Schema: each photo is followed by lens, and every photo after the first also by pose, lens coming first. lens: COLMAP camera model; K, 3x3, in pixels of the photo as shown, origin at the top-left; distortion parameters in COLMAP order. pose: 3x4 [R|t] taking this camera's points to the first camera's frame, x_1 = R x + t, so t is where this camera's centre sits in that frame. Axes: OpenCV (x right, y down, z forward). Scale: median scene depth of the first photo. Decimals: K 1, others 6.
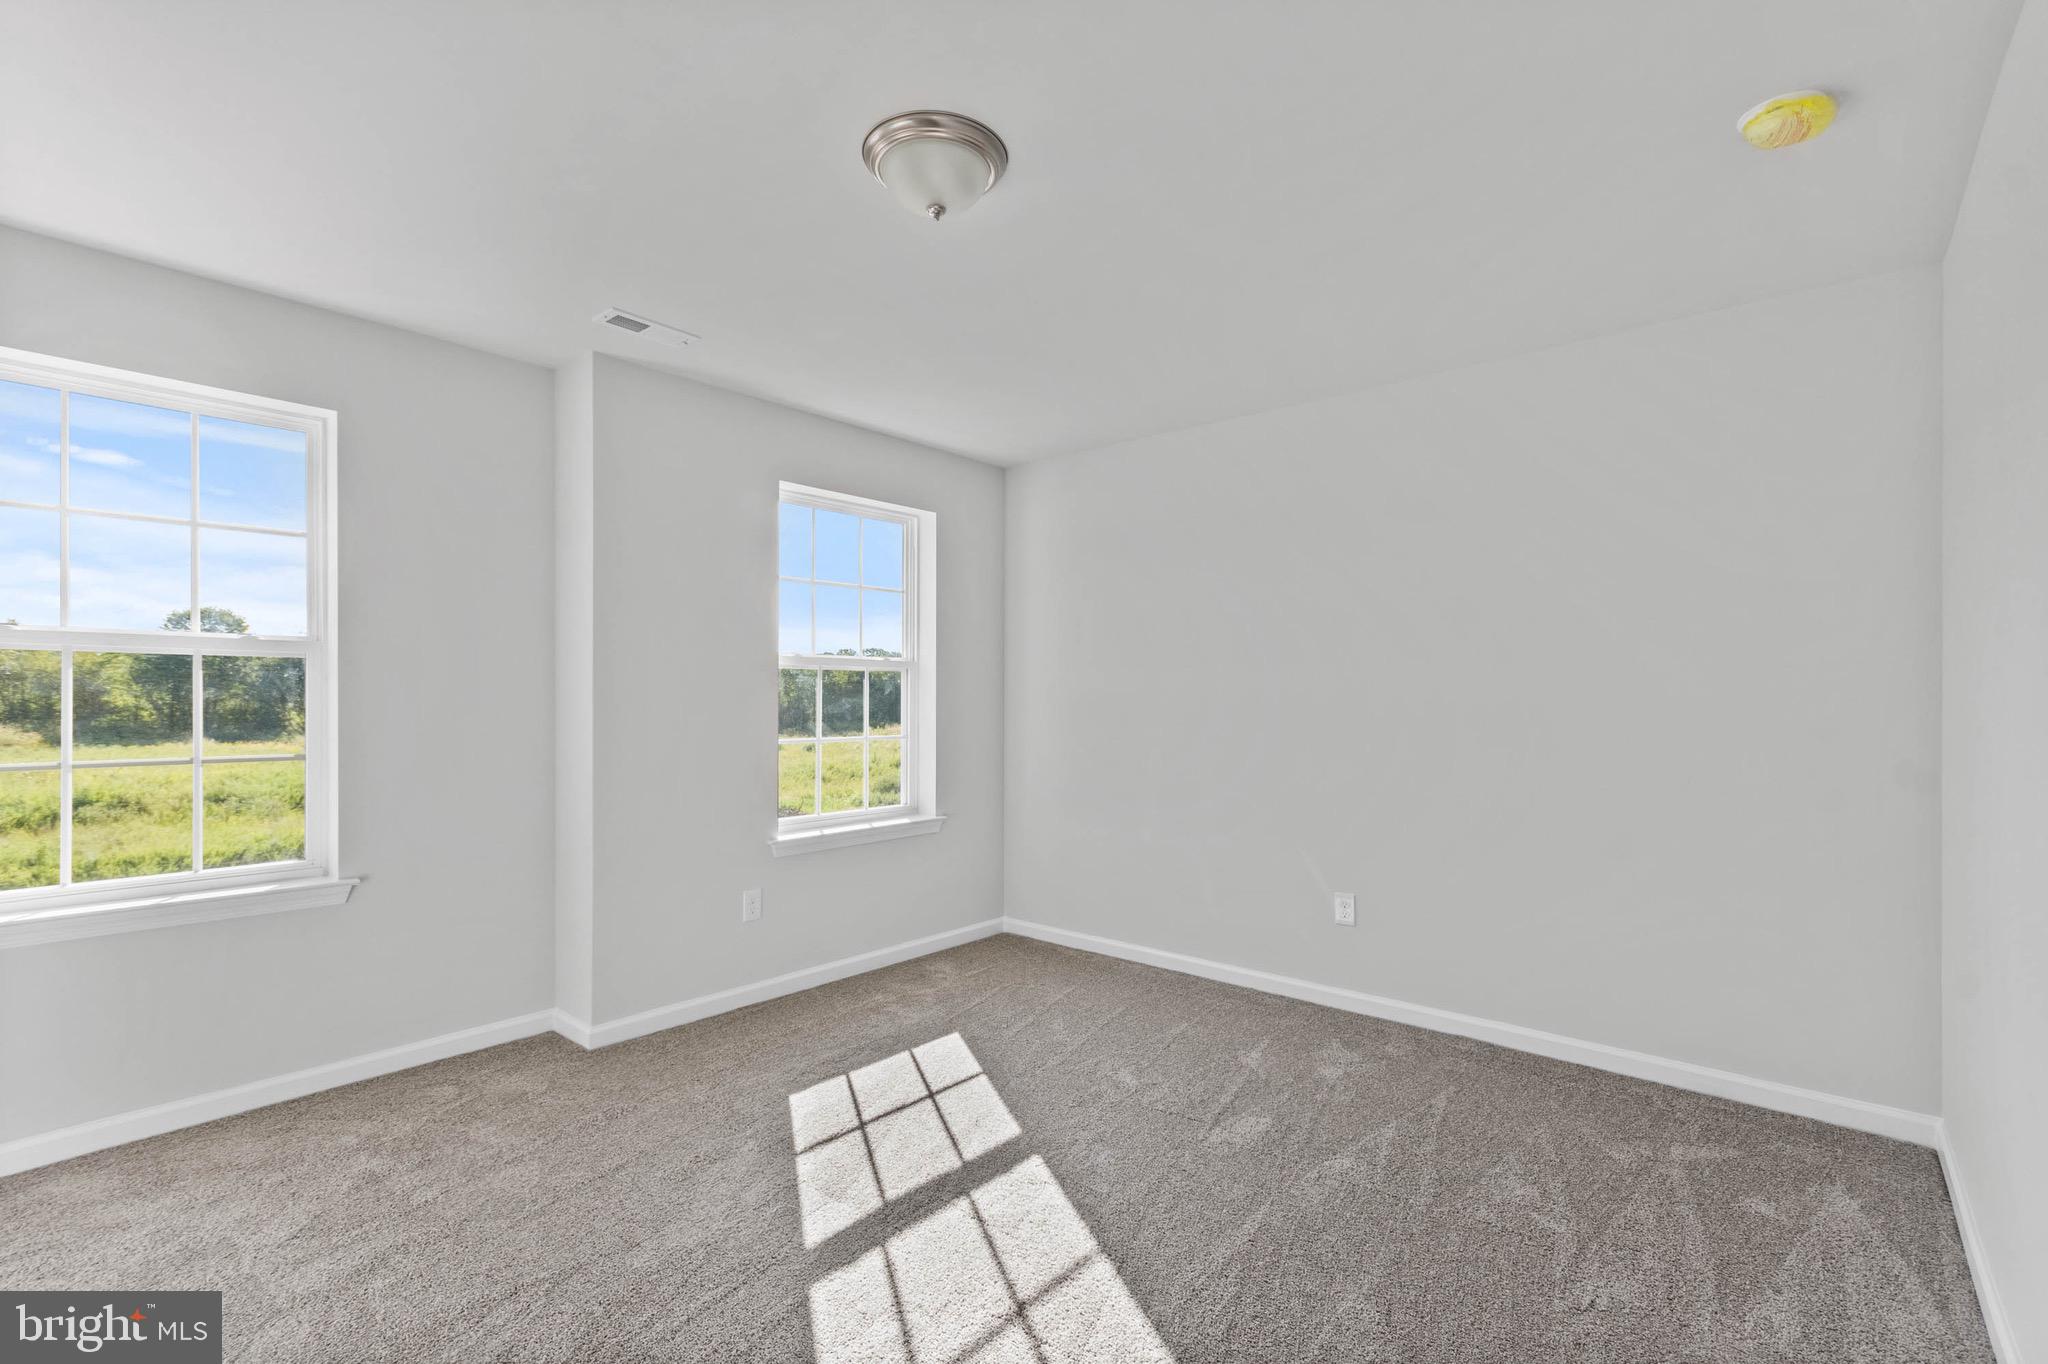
lens RADIAL K [[915.8, 0, 1022.8], [0, 915.8, 678.7], [0, 0, 1]] dist [0.005398, -0.000102]
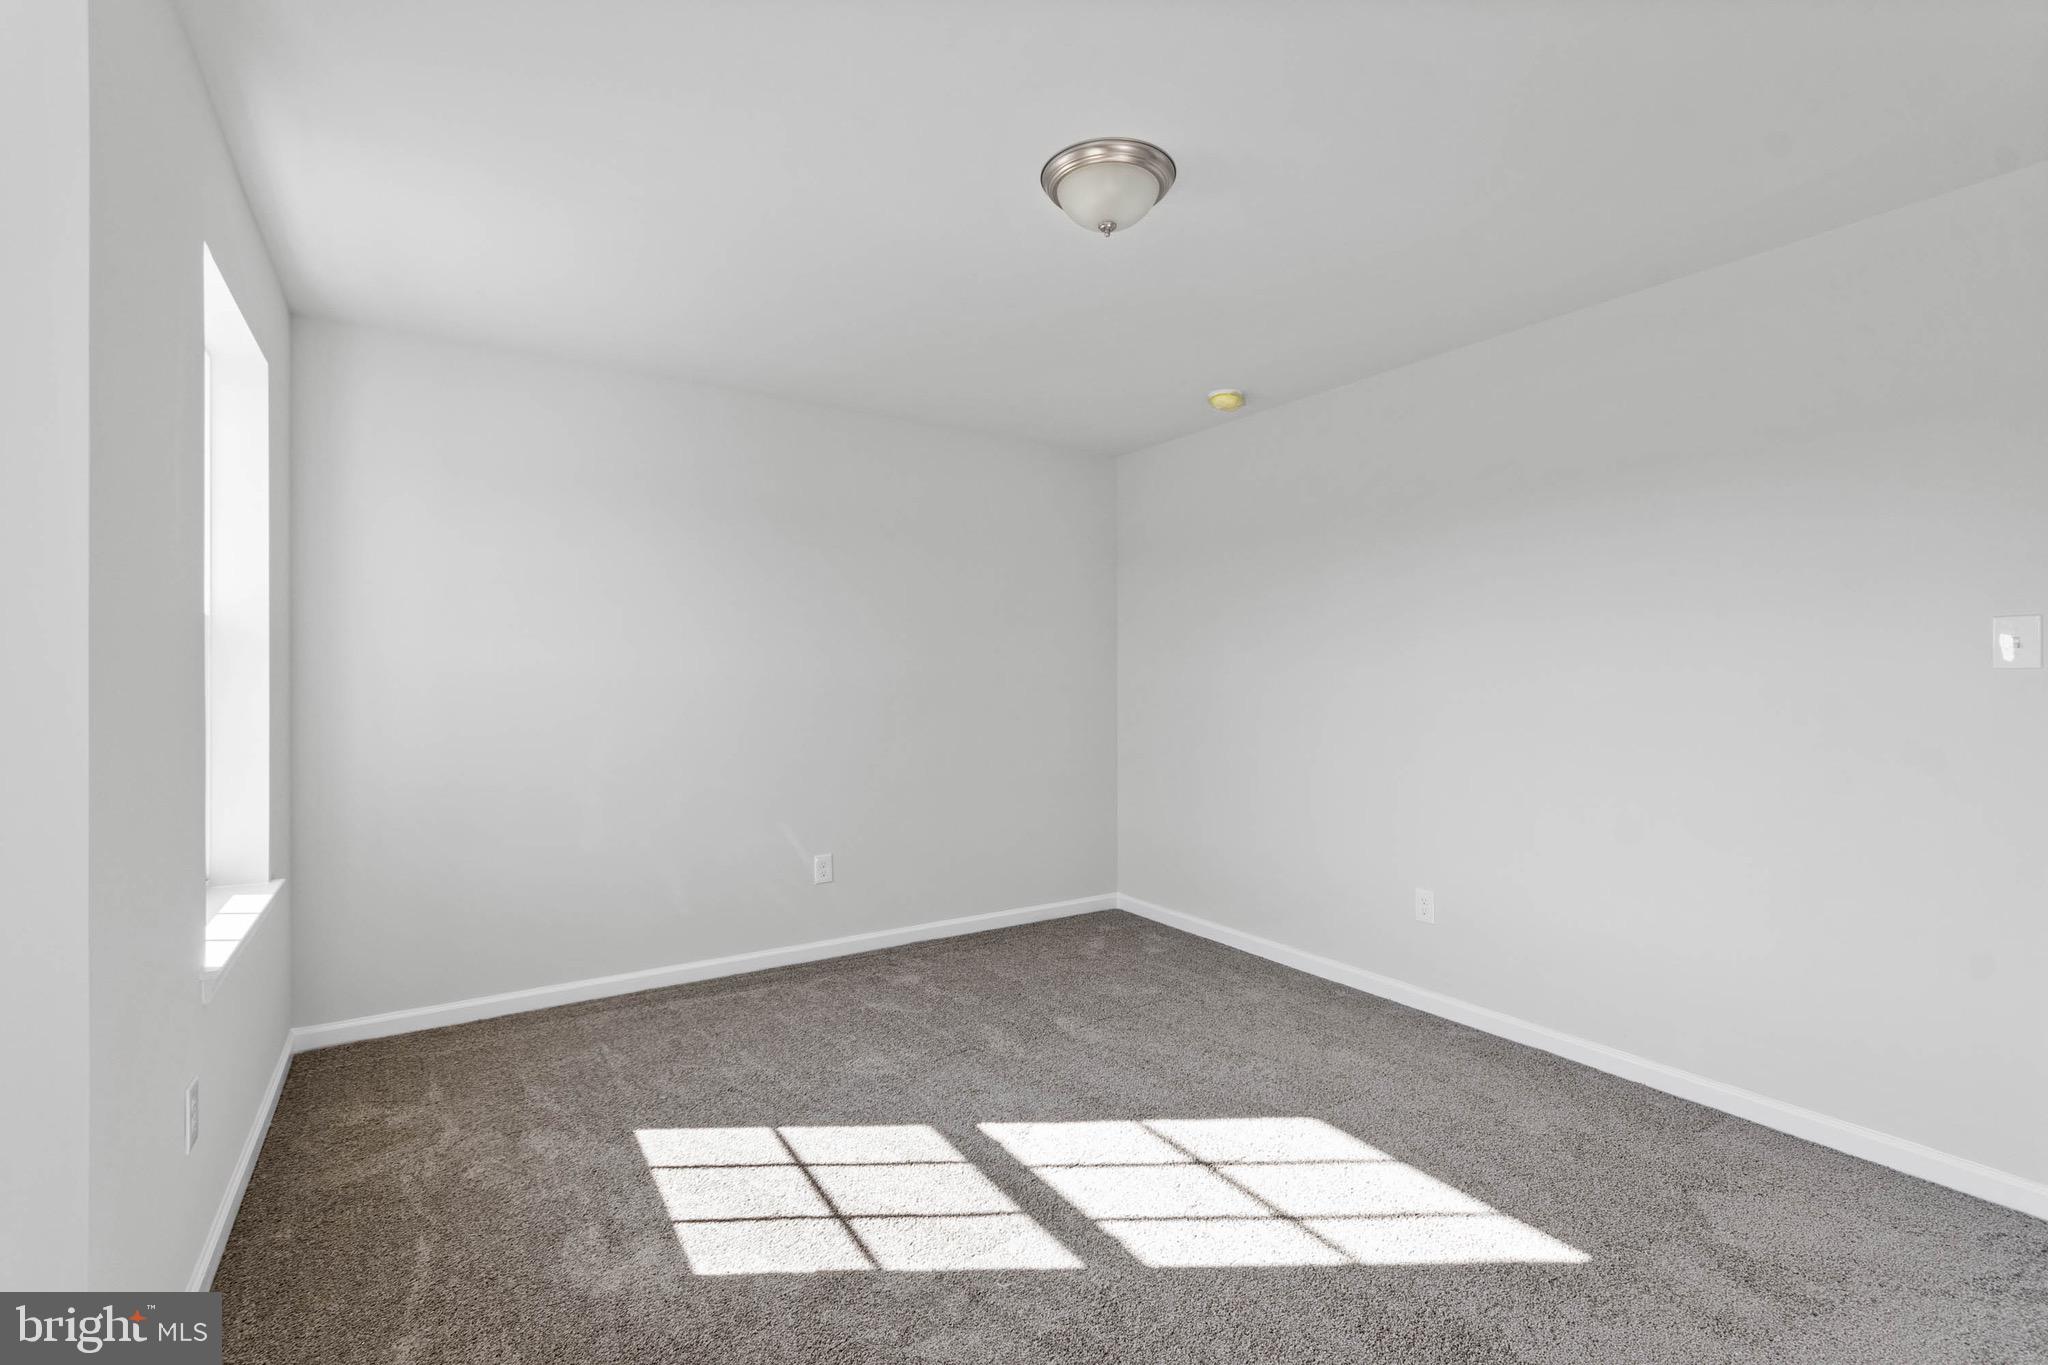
lens RADIAL K [[915.8, 0, 1016.2], [0, 915.8, 683.9], [0, 0, 1]] dist [0.005398, -0.000102]
pose [[0.303611, -0.029353, 0.952344, -0.969926], [-0.016400, 0.999216, 0.036026, -0.039681], [-0.952655, -0.026556, 0.302892, 0.634240]]
